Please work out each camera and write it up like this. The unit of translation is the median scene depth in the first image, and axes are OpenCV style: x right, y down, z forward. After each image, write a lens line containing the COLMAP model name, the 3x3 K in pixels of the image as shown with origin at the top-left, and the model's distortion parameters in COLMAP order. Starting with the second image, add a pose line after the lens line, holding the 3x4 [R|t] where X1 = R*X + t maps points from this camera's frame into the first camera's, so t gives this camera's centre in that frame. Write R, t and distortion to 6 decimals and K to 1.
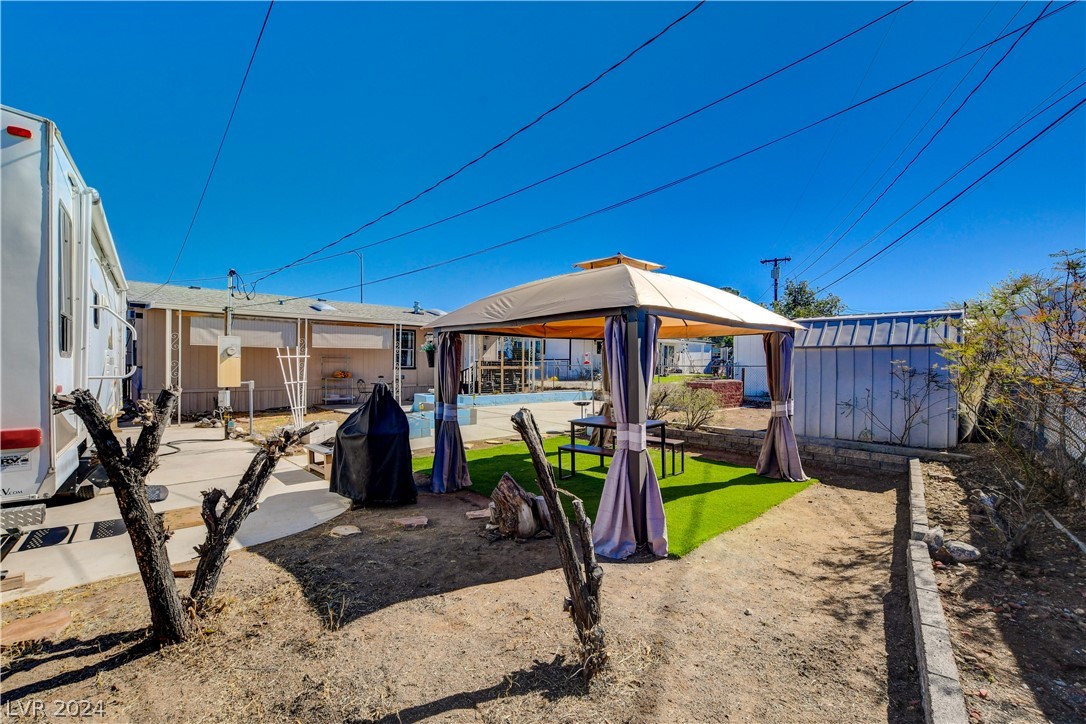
lens RADIAL K [[475.1, 0, 541.2], [0, 475.1, 361.7], [0, 0, 1]] dist [-0.015699, 0.000585]
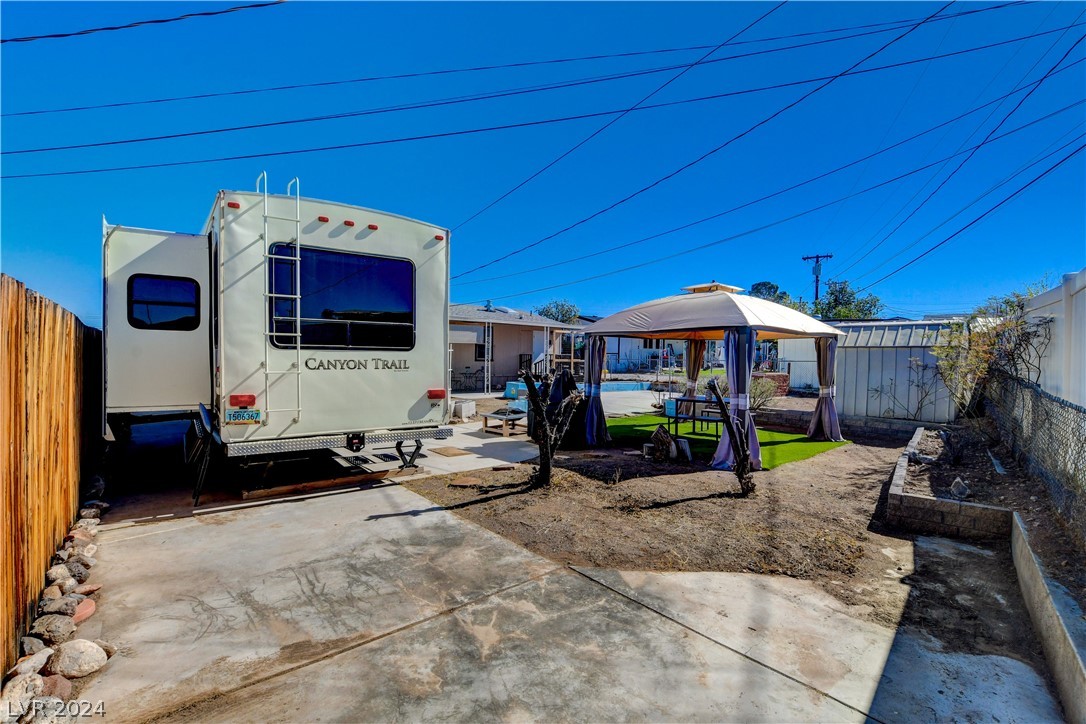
lens RADIAL K [[486.9, 0, 541.8], [0, 486.9, 371.1], [0, 0, 1]] dist [-0.037427, 0.005737]
pose [[0.998543, 0.009806, -0.053072, -0.257139], [-0.008038, 0.999409, 0.033417, -0.001991], [0.053368, -0.032942, 0.998031, -0.458689]]
